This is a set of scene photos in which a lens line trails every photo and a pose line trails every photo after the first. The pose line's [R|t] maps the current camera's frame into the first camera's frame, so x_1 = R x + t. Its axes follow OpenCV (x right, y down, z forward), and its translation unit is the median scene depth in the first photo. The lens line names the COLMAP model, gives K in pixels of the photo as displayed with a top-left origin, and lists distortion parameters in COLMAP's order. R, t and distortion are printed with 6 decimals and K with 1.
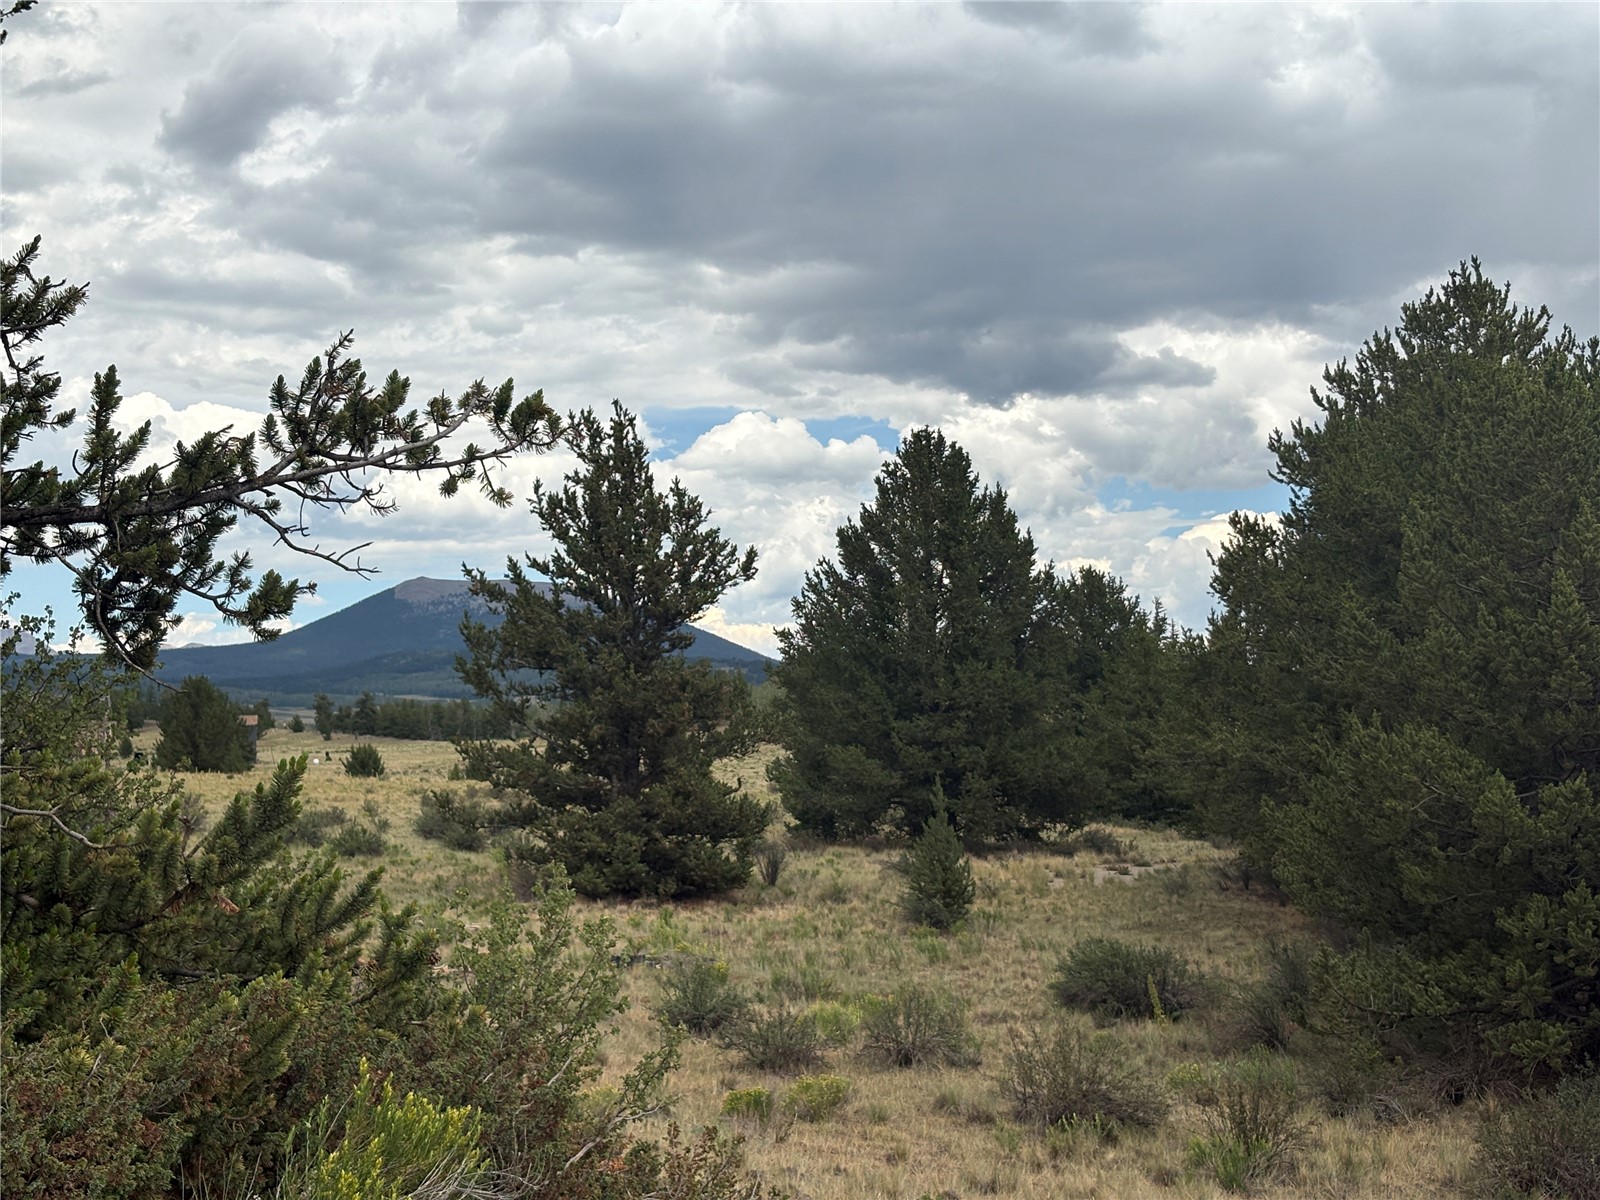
lens RADIAL K [[2424.9, 0, 774.0], [0, 2424.9, 574.6], [0, 0, 1]] dist [0.249899, -1.076371]
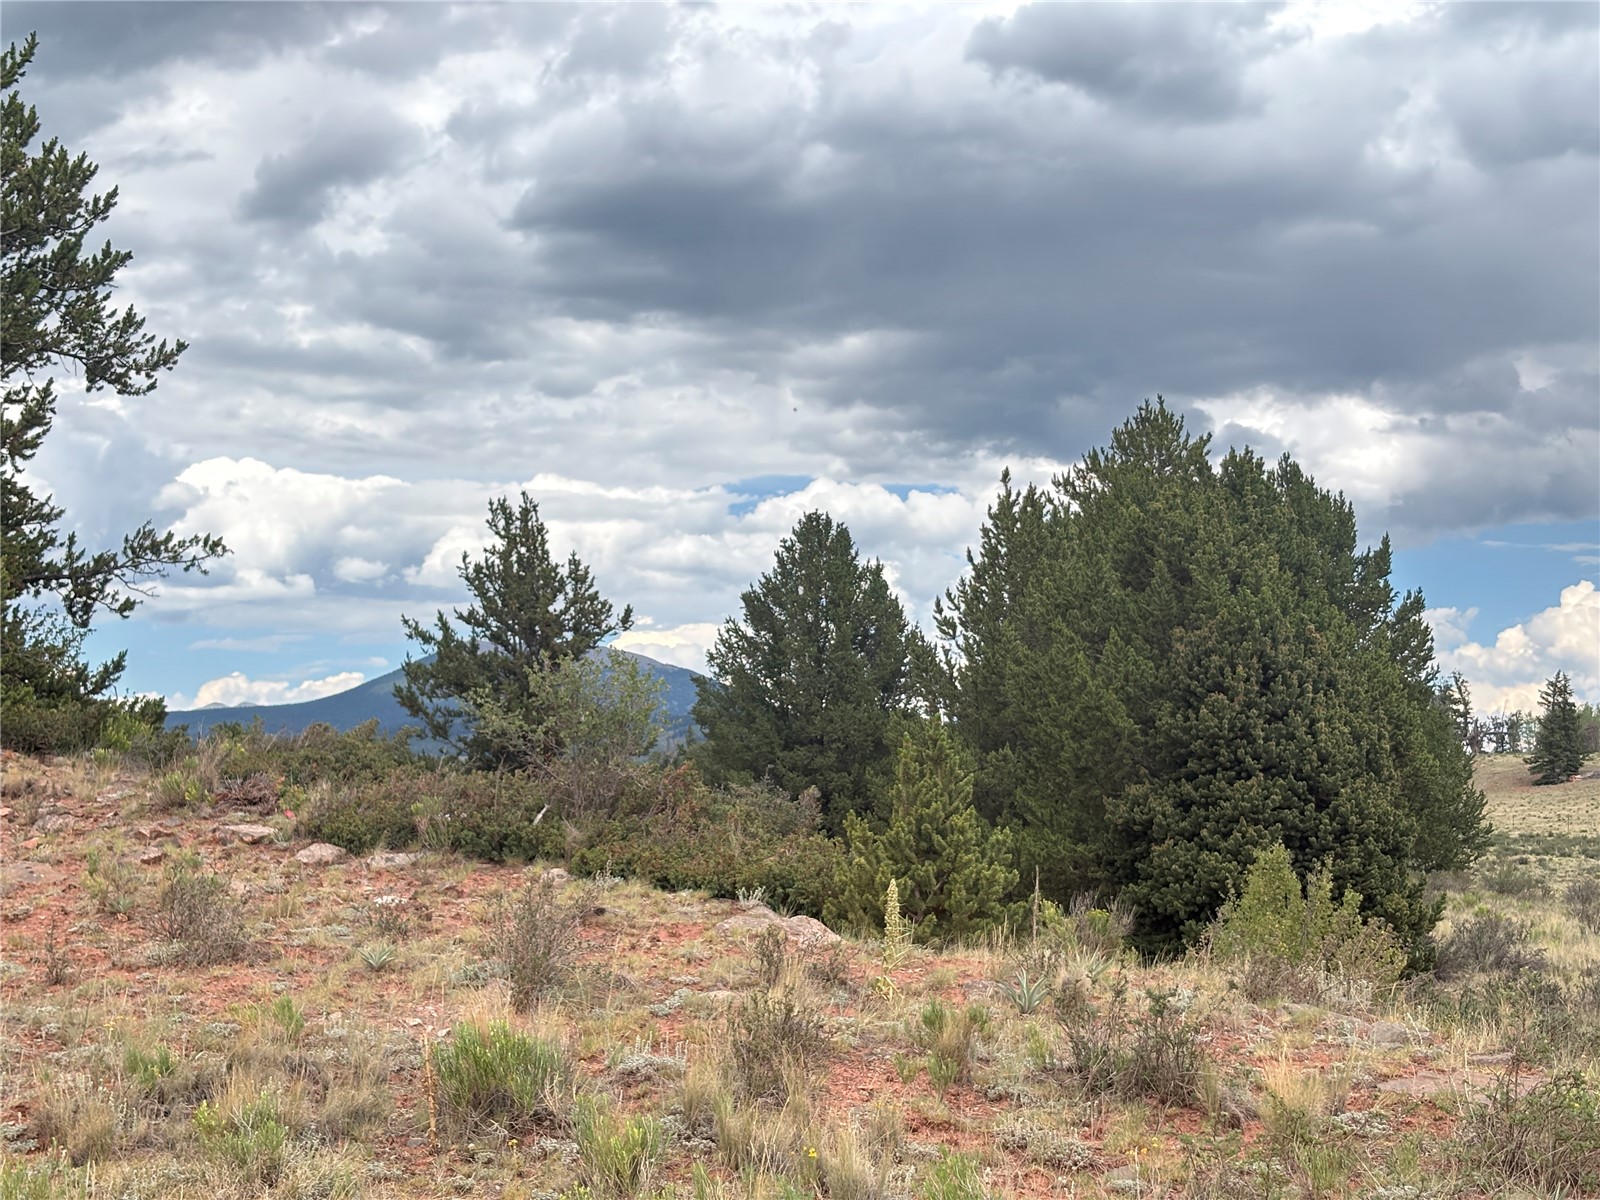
lens RADIAL K [[2429.5, 0, 793.0], [0, 2429.5, 595.8], [0, 0, 1]] dist [0.235330, -0.988270]
pose [[0.999812, 0.013266, -0.014114, 0.106184], [-0.013527, 0.999736, -0.018598, 0.006974], [0.013864, 0.018786, 0.999727, -0.326227]]
